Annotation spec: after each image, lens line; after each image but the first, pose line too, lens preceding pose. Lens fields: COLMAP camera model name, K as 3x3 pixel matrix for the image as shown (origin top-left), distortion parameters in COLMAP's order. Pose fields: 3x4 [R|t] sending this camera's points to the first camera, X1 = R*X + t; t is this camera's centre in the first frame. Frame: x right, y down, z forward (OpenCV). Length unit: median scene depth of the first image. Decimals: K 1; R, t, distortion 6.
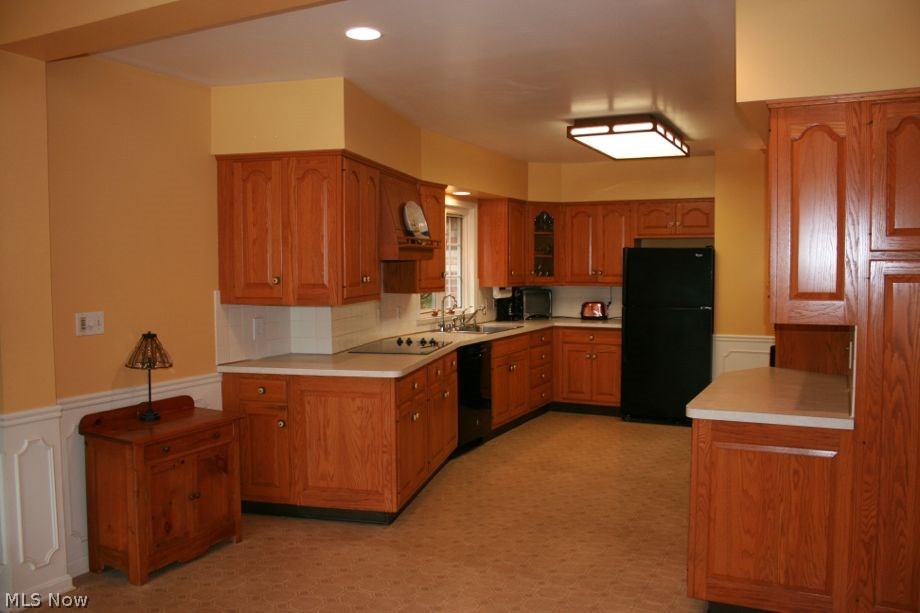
lens RADIAL K [[766.3, 0, 458.7], [0, 766.3, 305.2], [0, 0, 1]] dist [-0.127536, 0.099817]
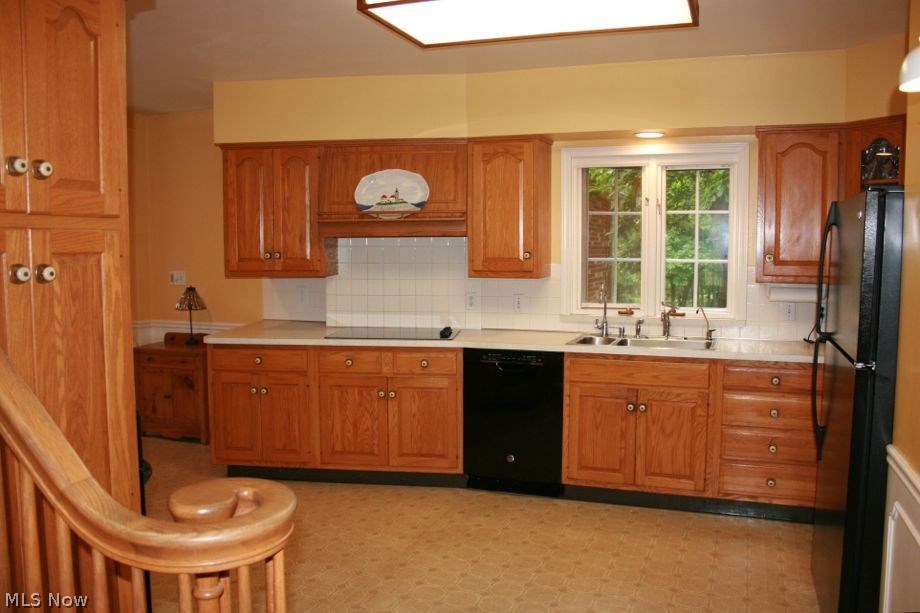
lens RADIAL K [[766.3, 0, 459.0], [0, 766.3, 308.0], [0, 0, 1]] dist [-0.127536, 0.099817]
pose [[0.120856, 0.089137, -0.988660, 0.999127], [-0.056078, 0.994983, 0.082852, -0.066899], [0.991085, 0.045429, 0.125248, 1.166560]]
